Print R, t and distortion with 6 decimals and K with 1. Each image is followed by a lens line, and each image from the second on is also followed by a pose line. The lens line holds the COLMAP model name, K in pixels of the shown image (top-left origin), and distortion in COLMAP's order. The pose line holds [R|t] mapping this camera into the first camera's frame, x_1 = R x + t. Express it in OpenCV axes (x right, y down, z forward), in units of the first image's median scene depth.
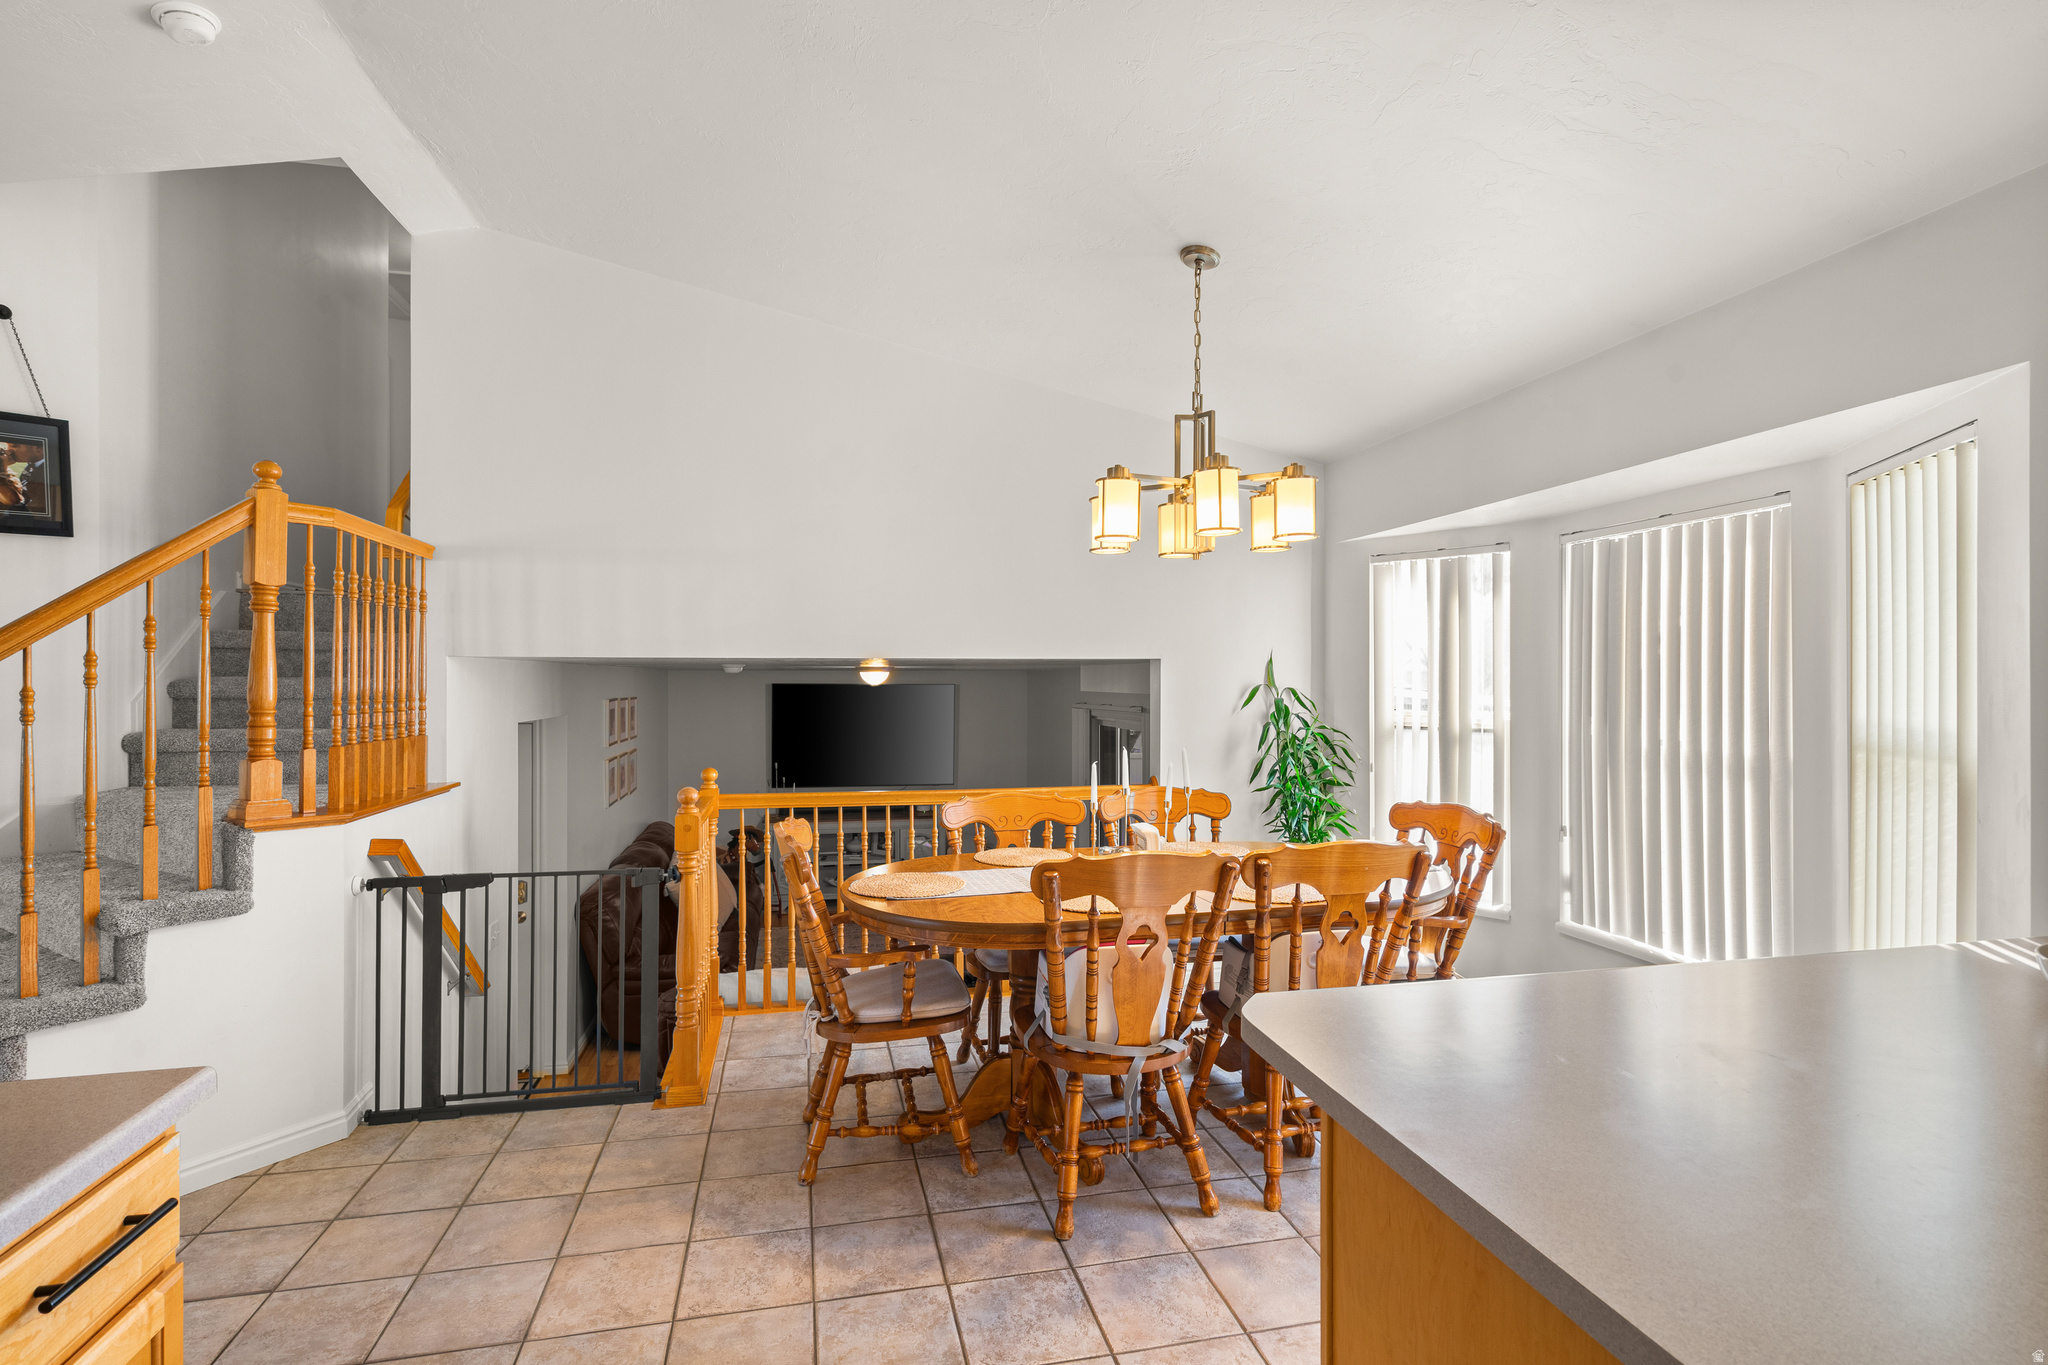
lens RADIAL K [[986.5, 0, 1011.6], [0, 986.5, 677.8], [0, 0, 1]] dist [-0.003891, 0.000400]
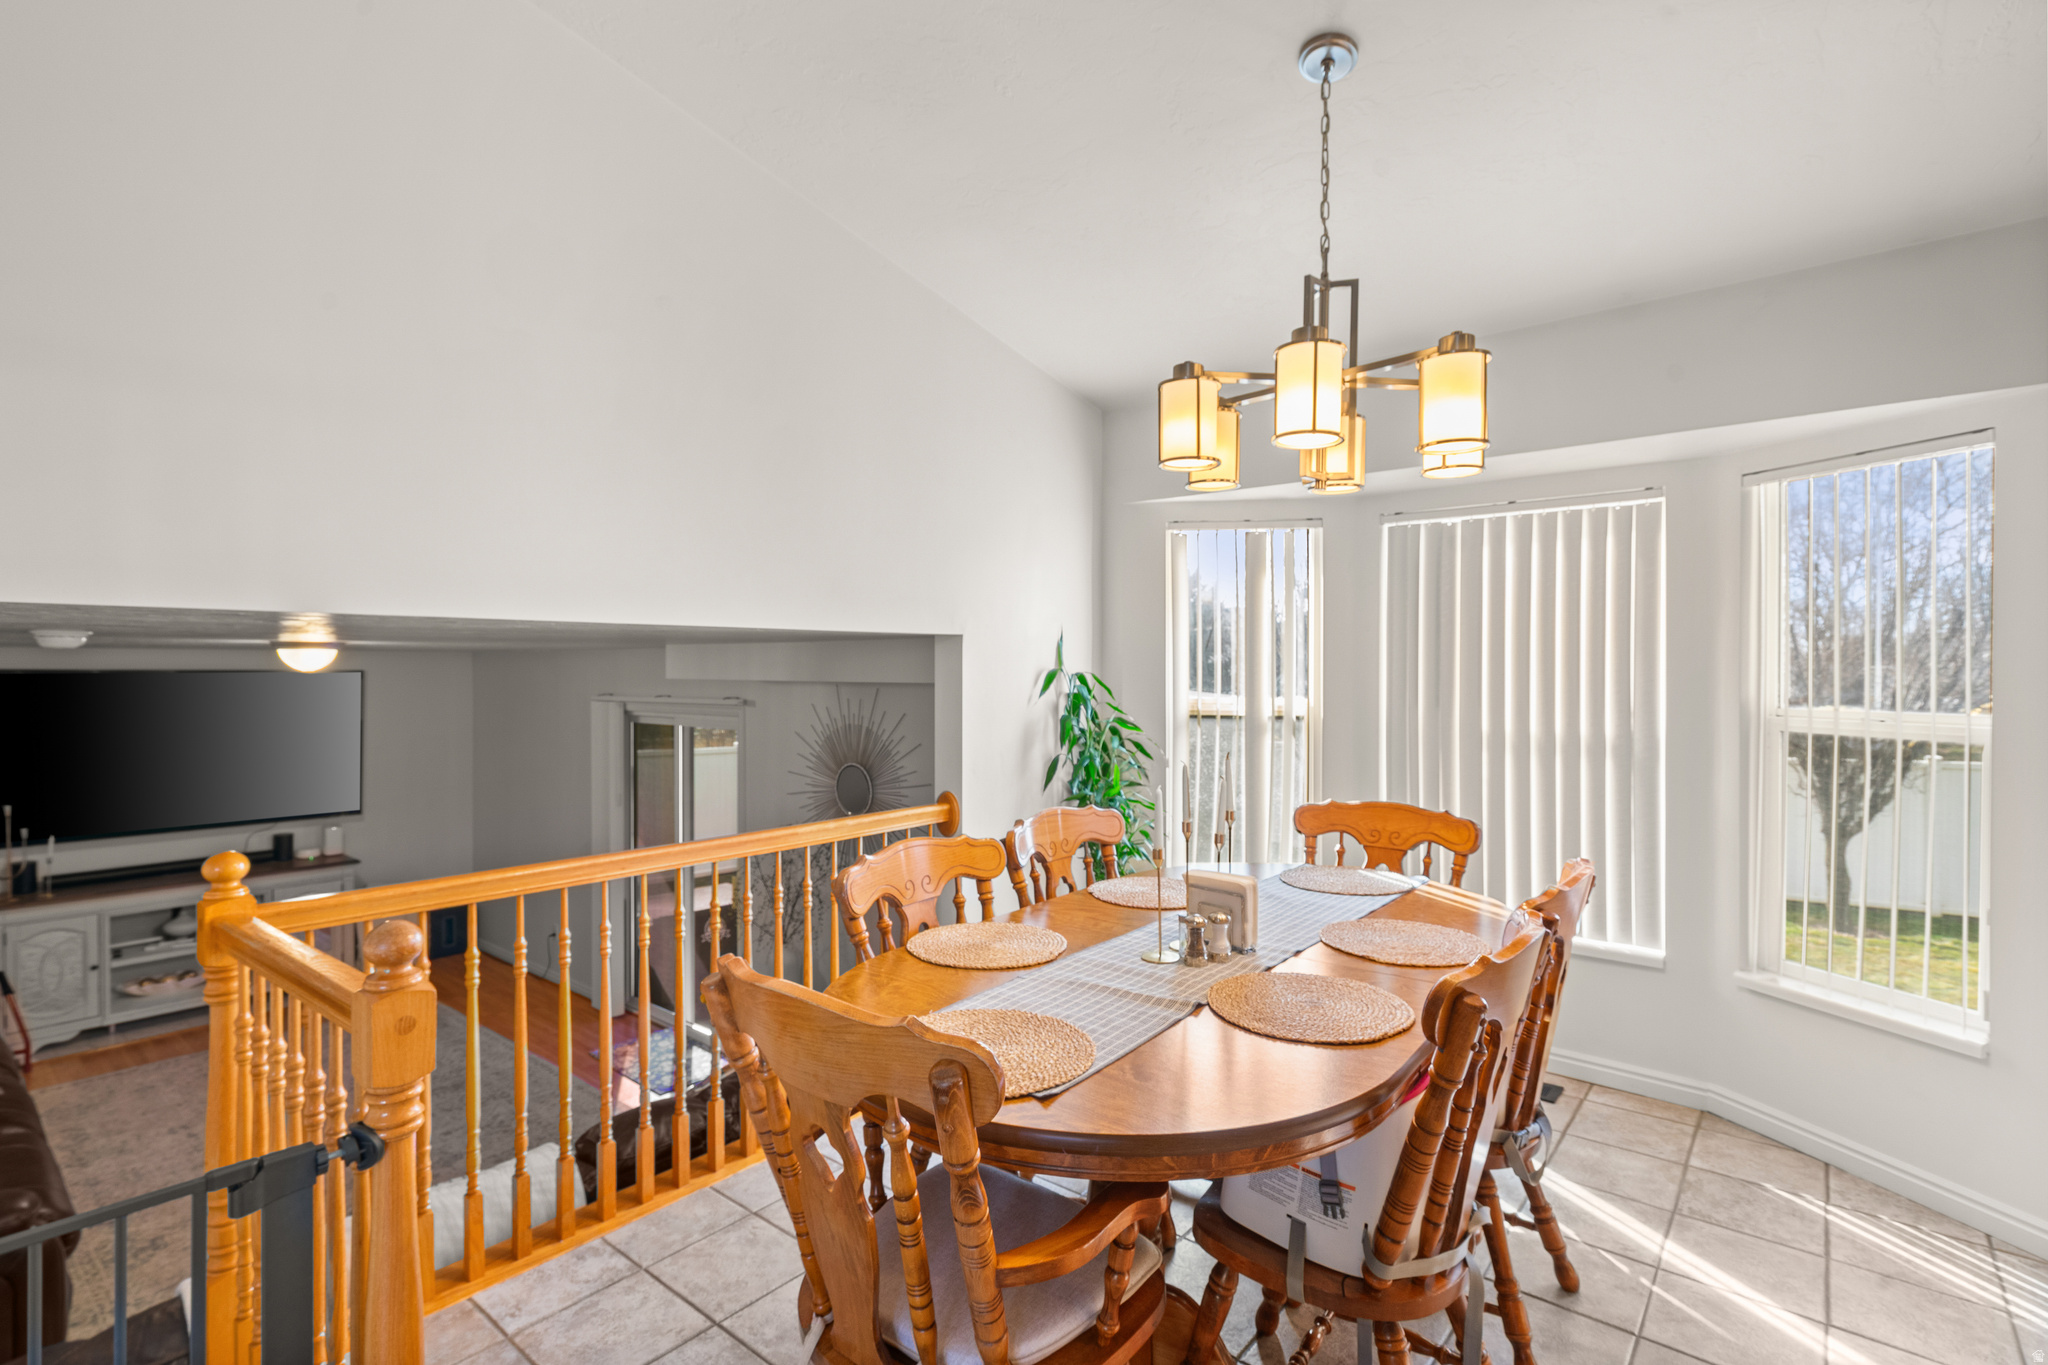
lens RADIAL K [[986.5, 0, 1035.6], [0, 986.5, 678.1], [0, 0, 1]] dist [-0.003891, 0.000400]
pose [[0.785003, -0.005019, 0.619472, -0.295157], [-0.003412, 0.999917, 0.012425, 0.005052], [-0.619483, -0.011867, 0.784920, 0.417920]]
